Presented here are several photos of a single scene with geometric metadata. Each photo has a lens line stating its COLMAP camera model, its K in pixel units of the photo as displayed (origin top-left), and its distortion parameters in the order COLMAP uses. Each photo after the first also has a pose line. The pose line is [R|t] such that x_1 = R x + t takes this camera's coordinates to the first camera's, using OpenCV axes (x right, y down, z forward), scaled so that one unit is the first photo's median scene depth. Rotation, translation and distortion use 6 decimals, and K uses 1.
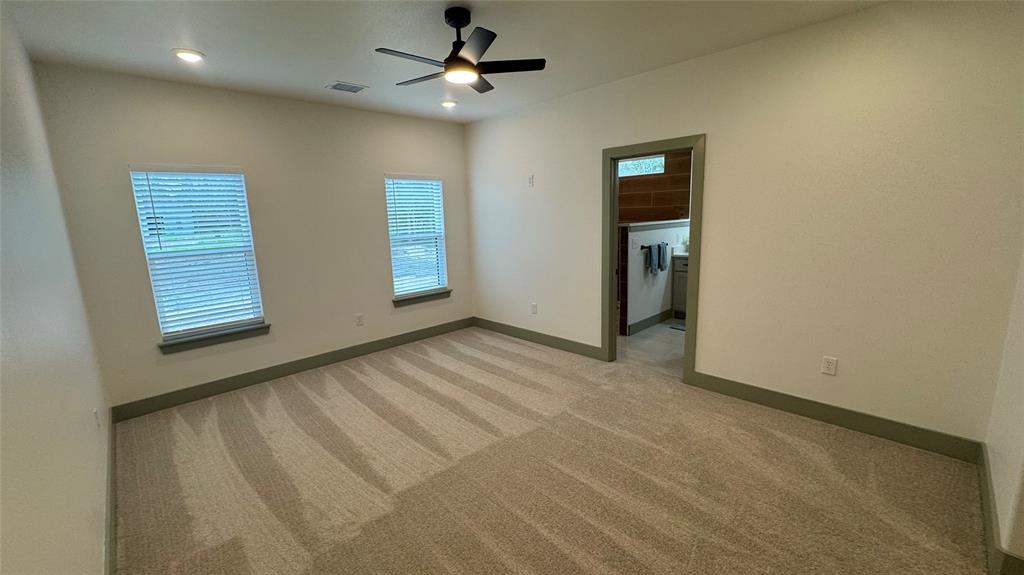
lens RADIAL K [[410.9, 0, 509.1], [0, 410.9, 288.0], [0, 0, 1]] dist [-0.001597, -0.000076]
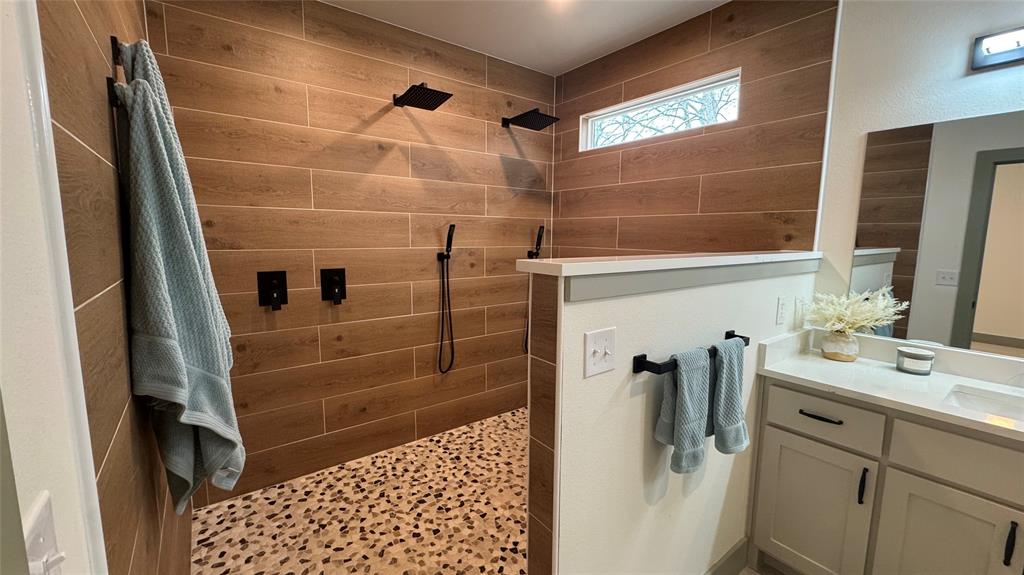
lens RADIAL K [[410.9, 0, 509.1], [0, 410.9, 288.0], [0, 0, 1]] dist [-0.001597, -0.000076]
pose [[0.991678, 0.060031, -0.113887, 0.267292], [-0.065430, 0.996874, -0.044274, -0.122926], [0.110873, 0.051357, 0.992507, 0.736390]]
